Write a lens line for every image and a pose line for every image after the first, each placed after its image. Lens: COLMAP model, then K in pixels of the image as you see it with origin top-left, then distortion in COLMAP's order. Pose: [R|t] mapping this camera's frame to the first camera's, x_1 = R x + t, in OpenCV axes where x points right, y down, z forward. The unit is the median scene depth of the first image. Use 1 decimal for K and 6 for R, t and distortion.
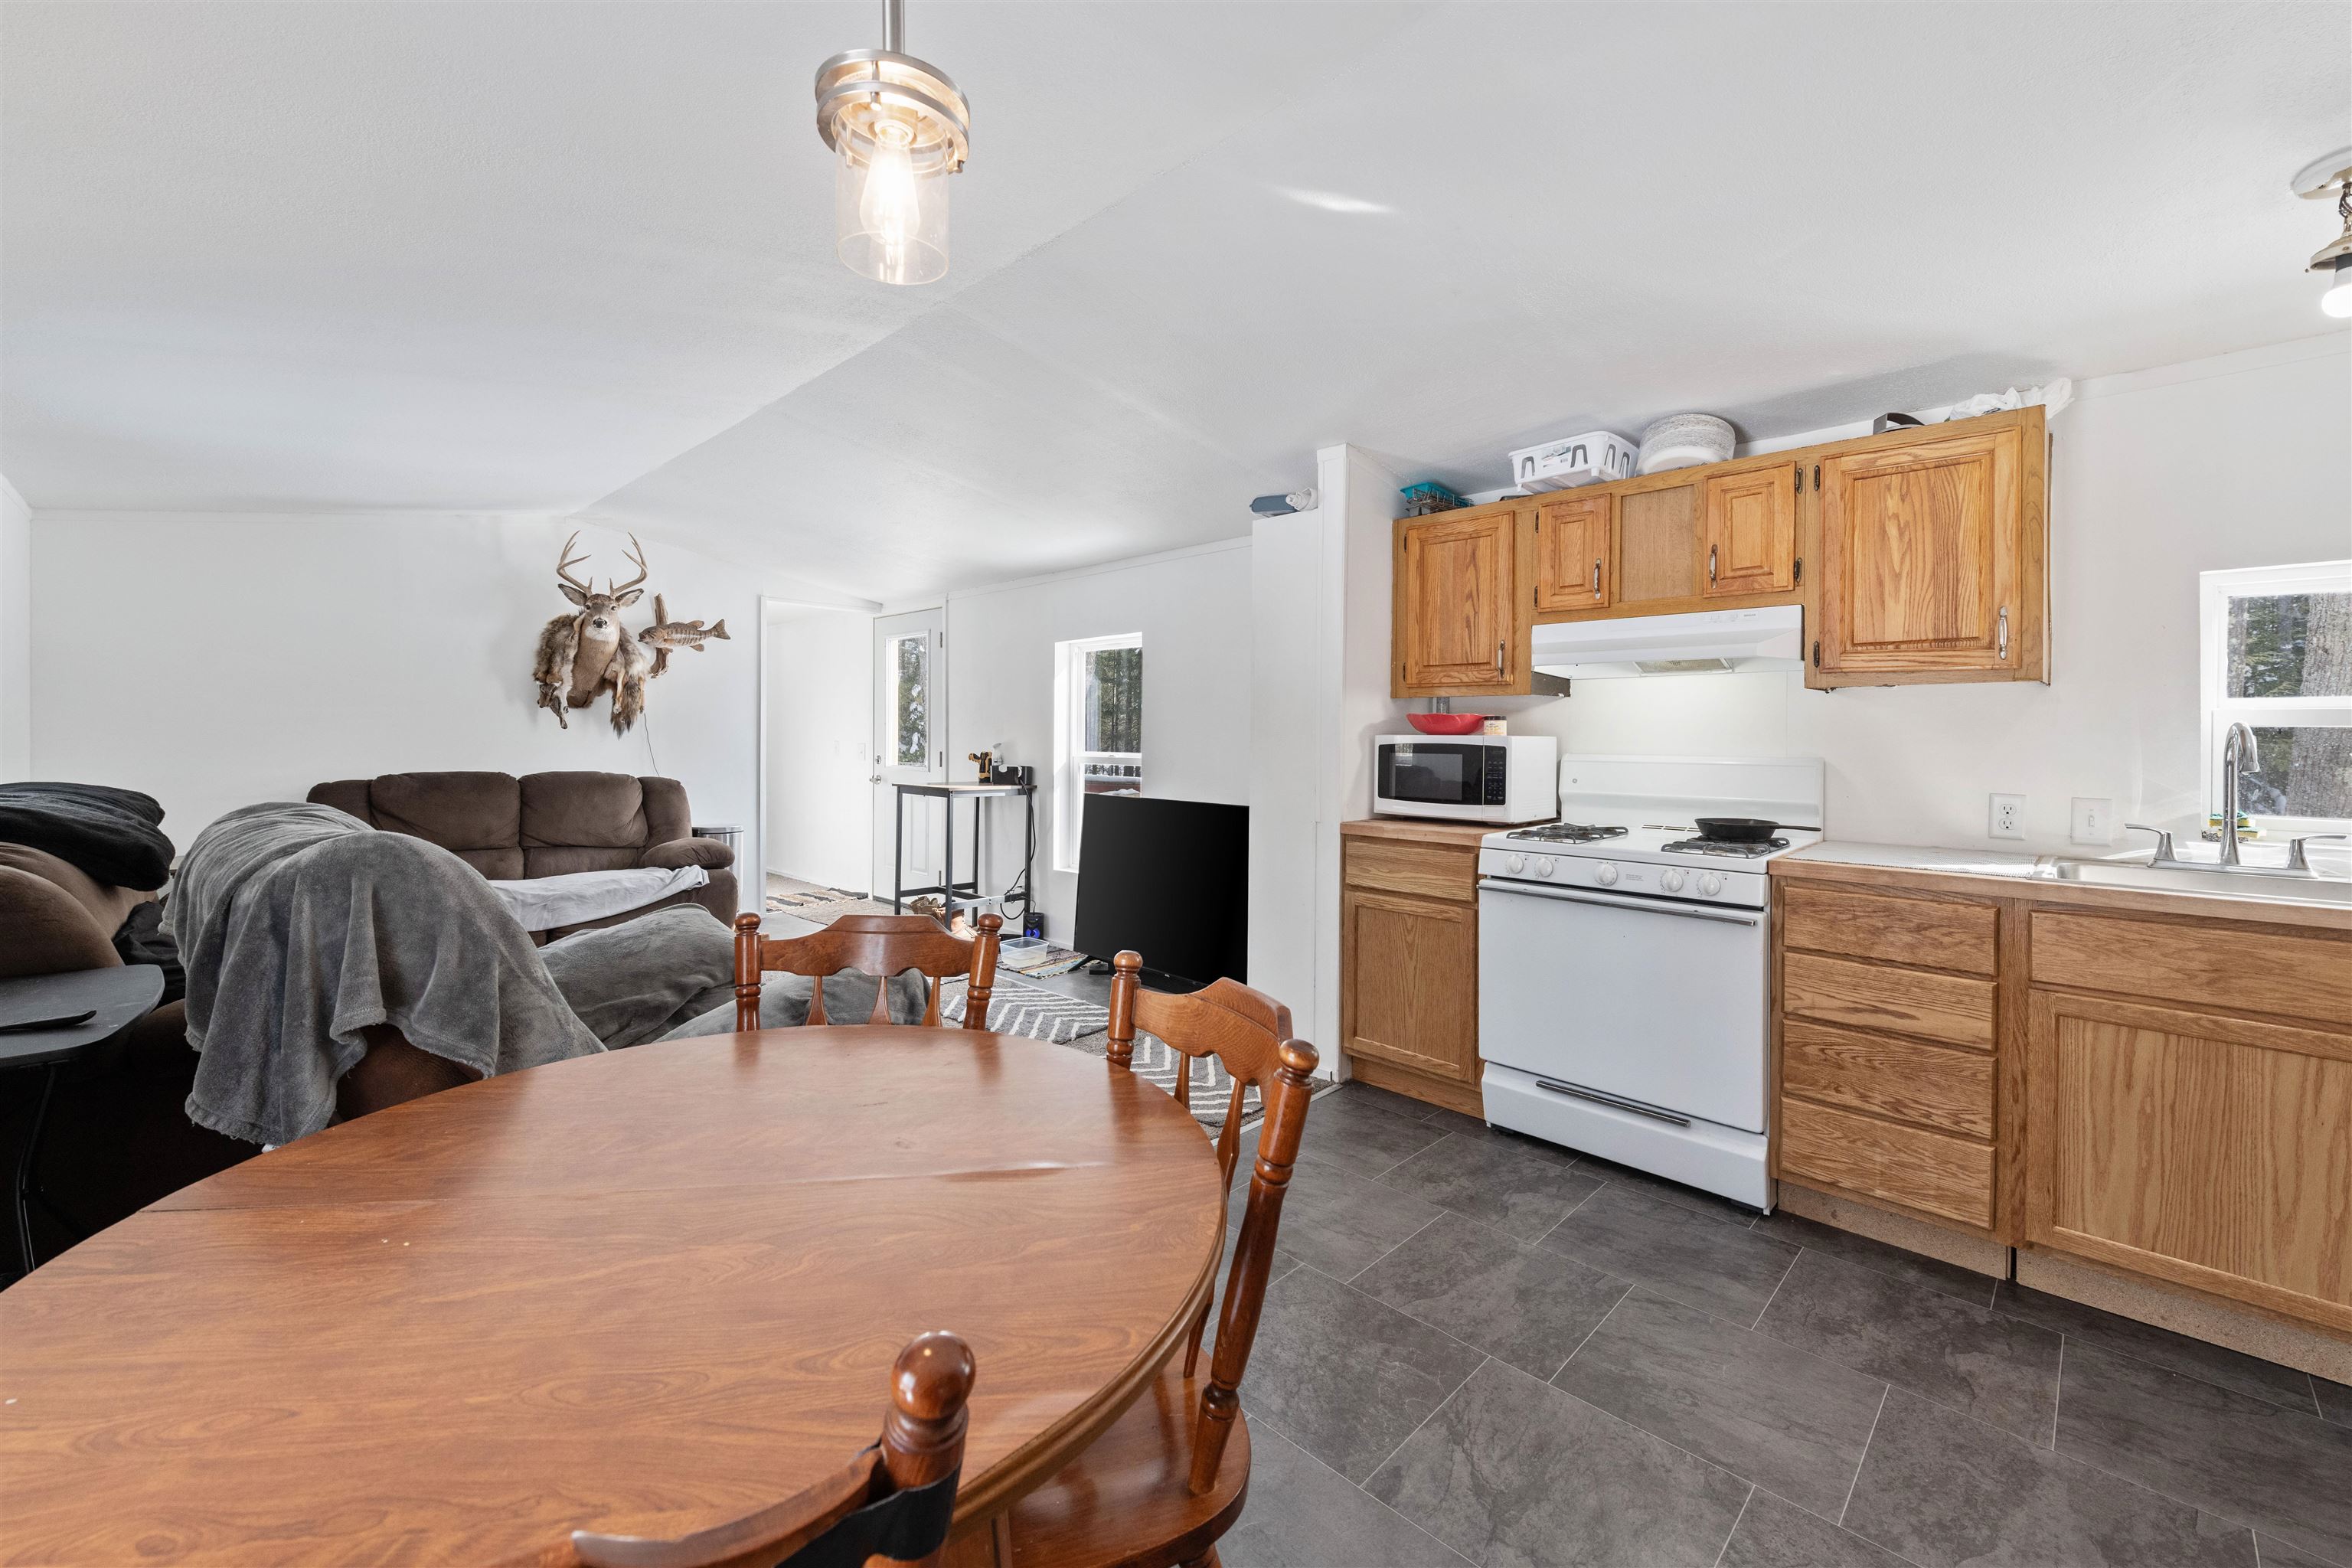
lens RADIAL K [[959.5, 0, 1176.0], [0, 959.5, 784.0], [0, 0, 1]] dist [-0.000042, 0.000032]
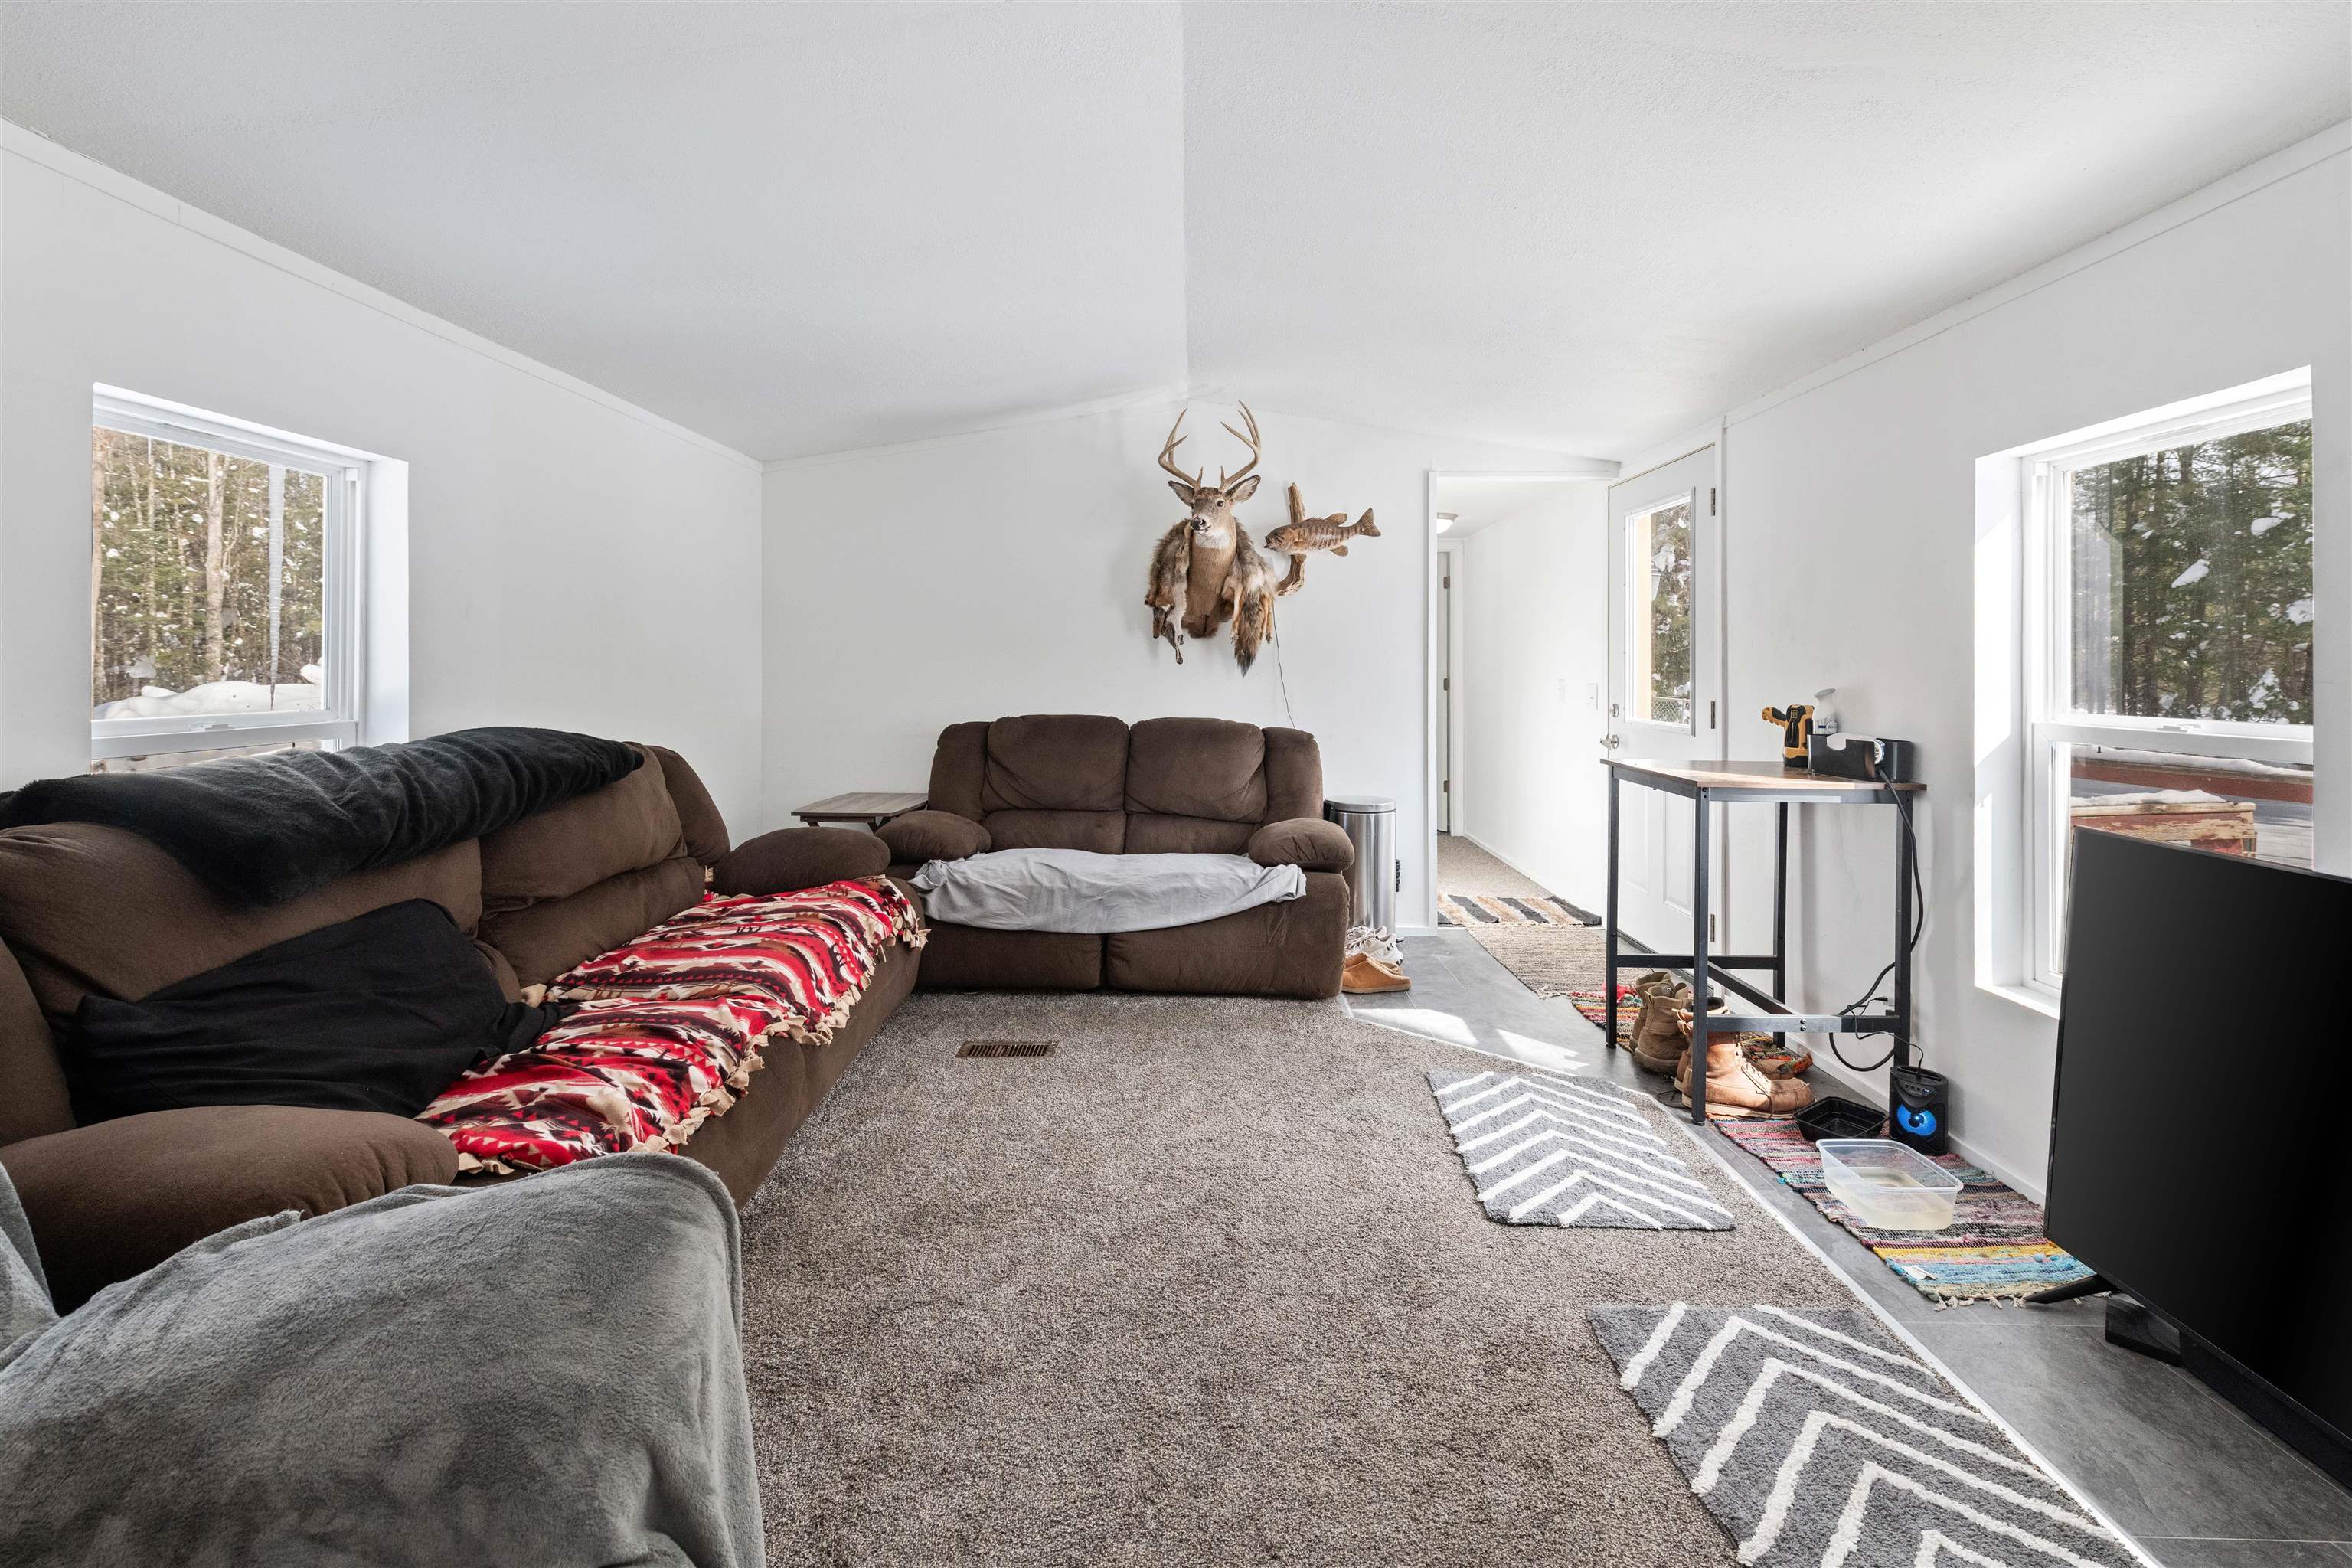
lens RADIAL K [[971.4, 0, 1173.7], [0, 971.4, 653.0], [0, 0, 1]] dist [0.001759, 0.000226]
pose [[0.688292, -0.013731, -0.725303, -0.057257], [-0.036448, 0.997904, -0.053479, -0.022938], [0.724517, 0.063245, 0.686349, 0.434813]]
